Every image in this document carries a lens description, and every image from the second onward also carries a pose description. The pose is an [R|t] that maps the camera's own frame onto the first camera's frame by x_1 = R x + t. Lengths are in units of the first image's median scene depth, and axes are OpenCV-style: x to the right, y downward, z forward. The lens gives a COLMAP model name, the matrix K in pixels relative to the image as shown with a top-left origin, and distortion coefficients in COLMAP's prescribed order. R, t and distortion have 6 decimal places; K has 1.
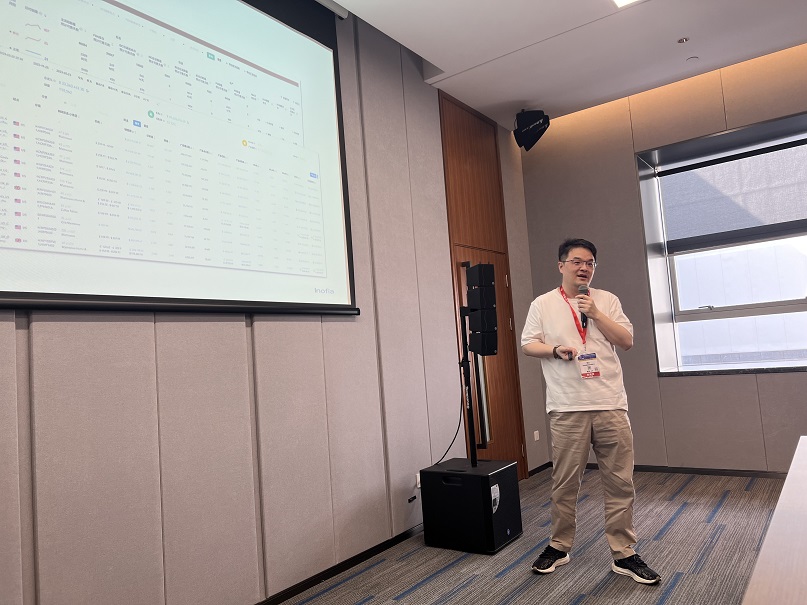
lens RADIAL K [[619.4, 0, 402.3], [0, 619.4, 300.3], [0, 0, 1]] dist [0.023100, 0.006925]
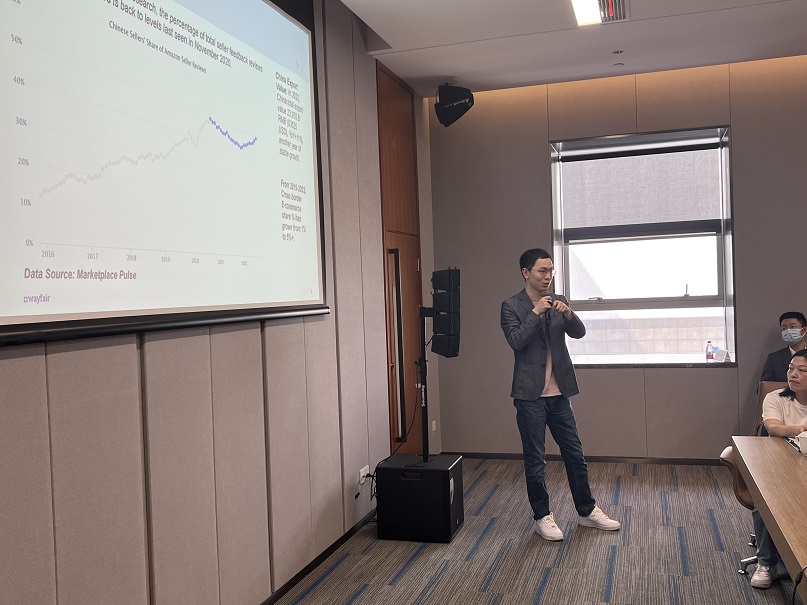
lens RADIAL K [[837.6, 0, 403.9], [0, 837.6, 298.7], [0, 0, 1]] dist [0.097725, 0.000000]
pose [[0.945049, 0.035531, 0.324993, -0.401642], [-0.061301, 0.995704, 0.069398, -0.102730], [-0.321131, -0.085507, 0.943167, -0.302447]]
